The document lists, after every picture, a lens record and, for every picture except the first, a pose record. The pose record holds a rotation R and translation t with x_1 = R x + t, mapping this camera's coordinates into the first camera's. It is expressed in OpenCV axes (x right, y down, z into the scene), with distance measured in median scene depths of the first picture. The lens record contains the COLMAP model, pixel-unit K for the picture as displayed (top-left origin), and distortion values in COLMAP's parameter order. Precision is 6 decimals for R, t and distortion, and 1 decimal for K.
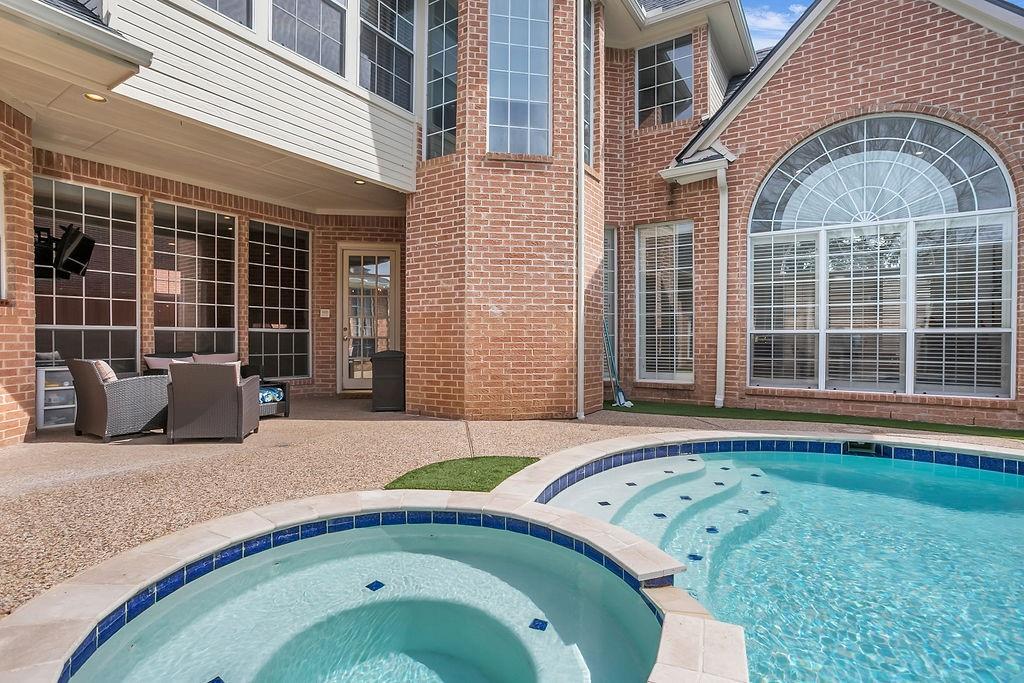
lens RADIAL K [[500.5, 0, 513.1], [0, 500.5, 336.3], [0, 0, 1]] dist [-0.058324, 0.031484]
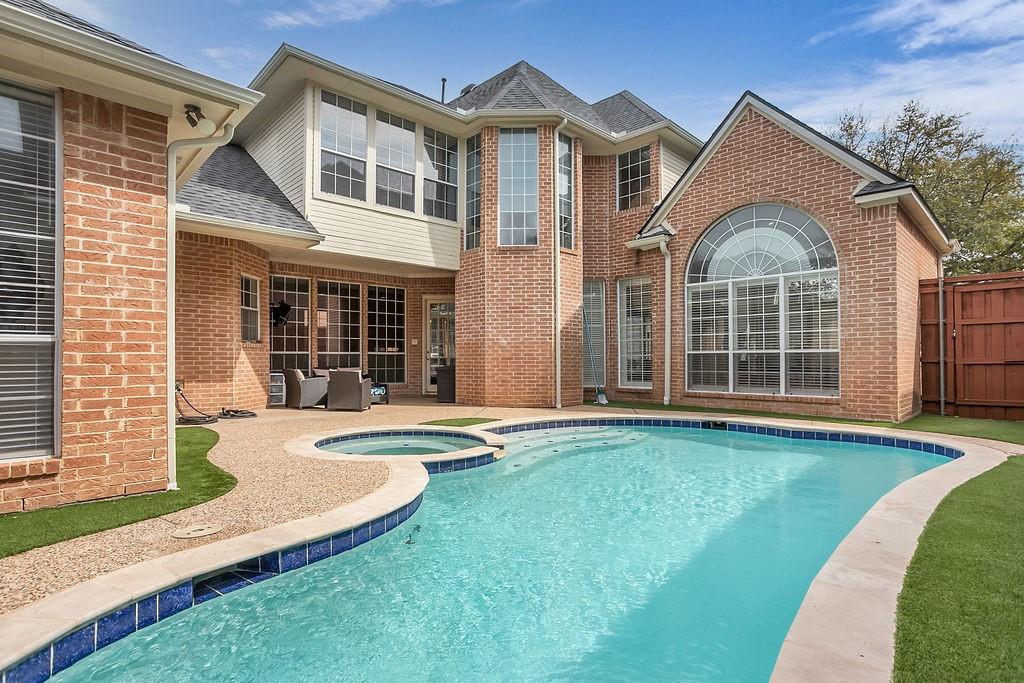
lens RADIAL K [[510.2, 0, 521.9], [0, 510.2, 347.5], [0, 0, 1]] dist [-0.043498, 0.000184]
pose [[0.977561, -0.008357, -0.210487, 0.368616], [0.004715, 0.999830, -0.017798, 0.000505], [0.210600, 0.016406, 0.977435, -0.625090]]
